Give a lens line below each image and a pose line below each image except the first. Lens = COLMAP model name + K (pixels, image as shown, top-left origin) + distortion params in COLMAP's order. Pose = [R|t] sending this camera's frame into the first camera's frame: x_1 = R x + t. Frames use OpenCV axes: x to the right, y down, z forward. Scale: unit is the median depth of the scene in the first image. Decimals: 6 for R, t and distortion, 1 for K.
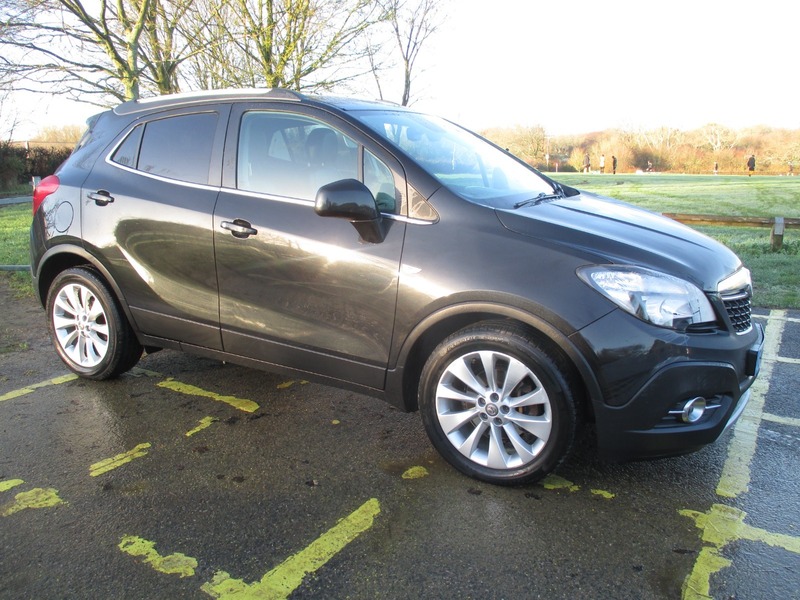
lens RADIAL K [[675.1, 0, 404.8], [0, 675.1, 304.5], [0, 0, 1]] dist [-0.021580, 0.001285]
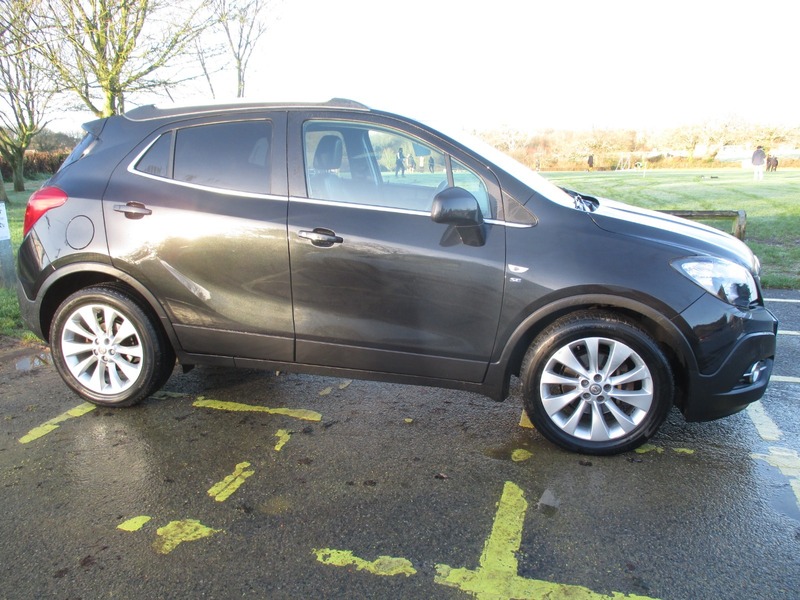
lens RADIAL K [[675.1, 0, 404.8], [0, 675.1, 304.5], [0, 0, 1]] dist [-0.021580, 0.001285]
pose [[0.959851, -0.066242, 0.272578, -0.425793], [0.066134, 0.997765, 0.009594, -0.015278], [-0.272605, 0.008818, 0.962086, 0.001614]]
